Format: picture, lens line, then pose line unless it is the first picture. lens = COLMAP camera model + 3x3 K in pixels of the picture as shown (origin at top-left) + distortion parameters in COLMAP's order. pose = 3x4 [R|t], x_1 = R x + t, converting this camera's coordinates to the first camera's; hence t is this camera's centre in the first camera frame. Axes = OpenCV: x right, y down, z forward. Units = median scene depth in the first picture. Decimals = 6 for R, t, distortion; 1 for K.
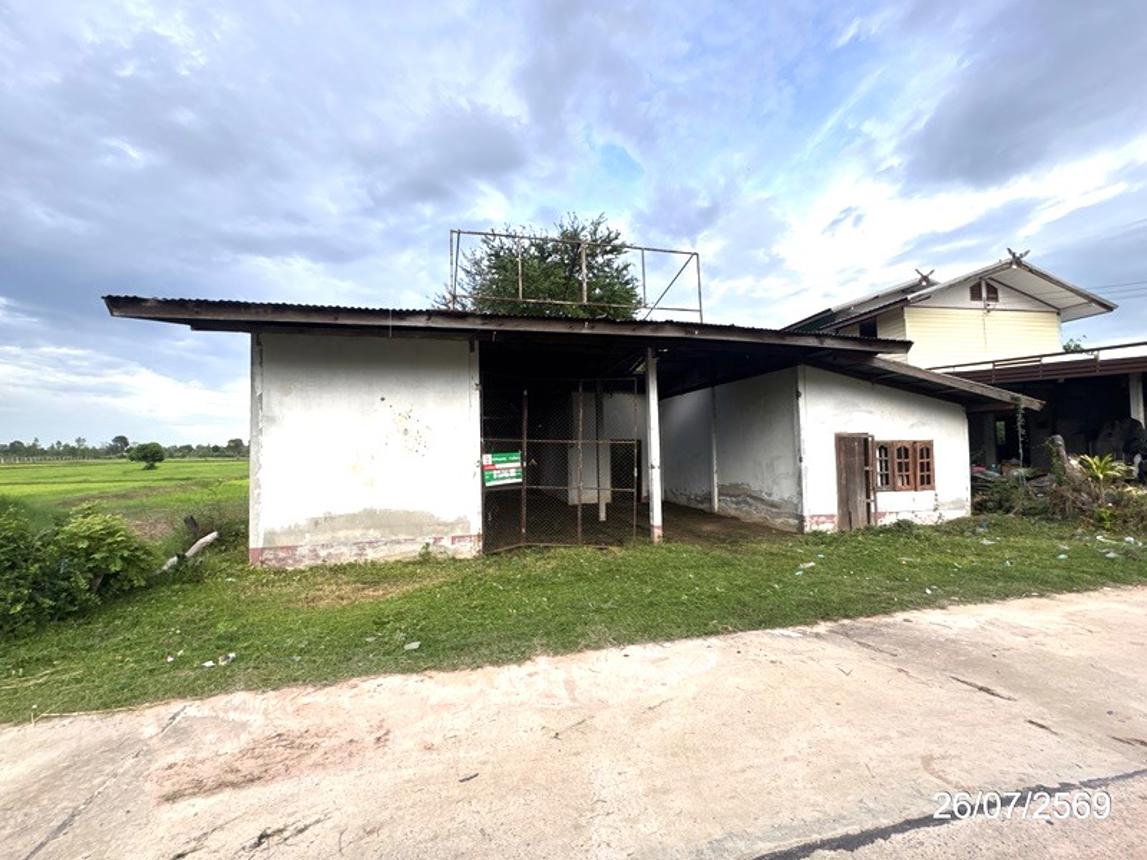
lens RADIAL K [[457.1, 0, 573.5], [0, 457.1, 430.0], [0, 0, 1]] dist [-0.000707, 0.000308]
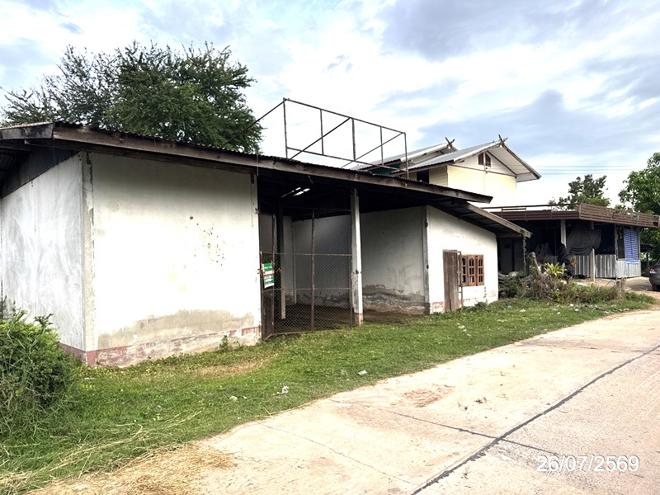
lens RADIAL K [[456.2, 0, 330.0], [0, 456.2, 247.5], [0, 0, 1]] dist [0.080021, -0.003073]
pose [[0.868505, 0.010934, 0.495560, -0.621699], [-0.012759, 0.999919, 0.000301, 0.003921], [-0.495517, -0.006584, 0.868573, -0.198472]]
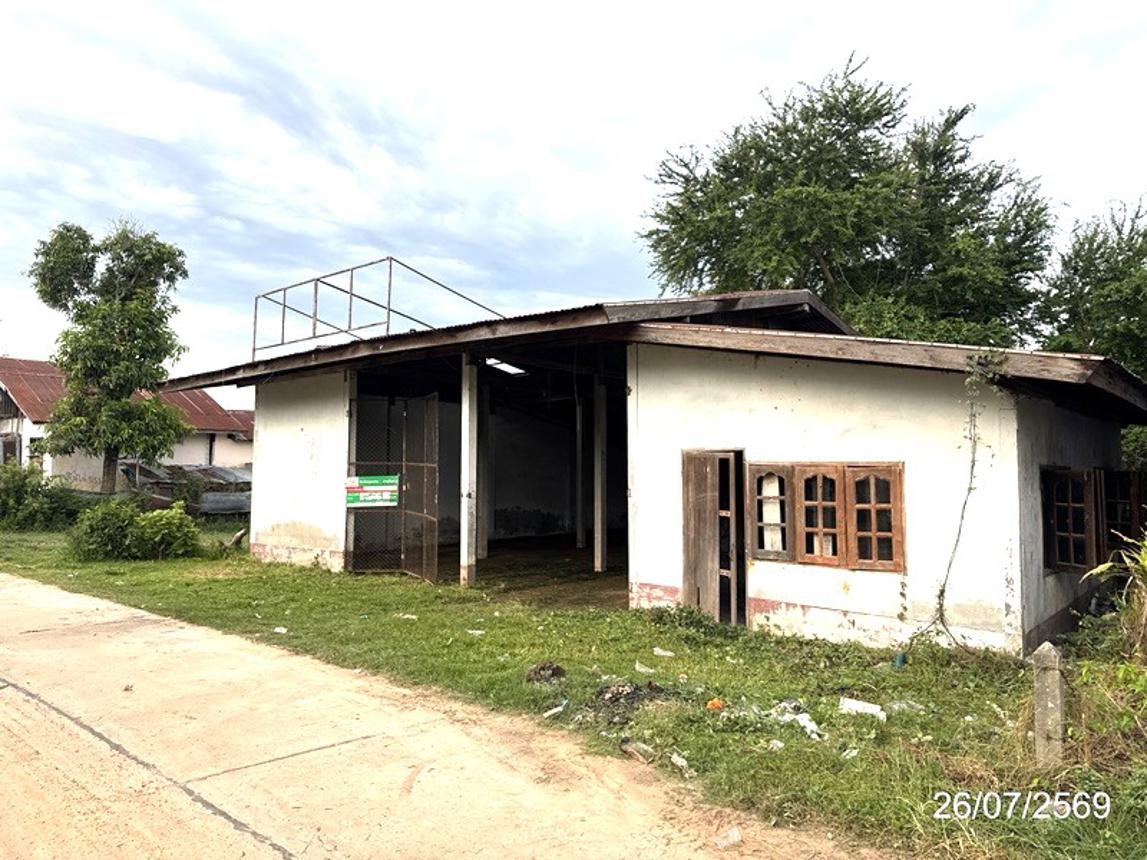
lens RADIAL K [[792.9, 0, 573.5], [0, 792.9, 430.0], [0, 0, 1]] dist [0.080021, -0.003073]
pose [[0.573926, -0.032190, -0.818274, 1.519766], [0.029271, 0.999395, -0.018785, -0.005529], [0.818384, -0.013170, 0.574521, 0.336952]]
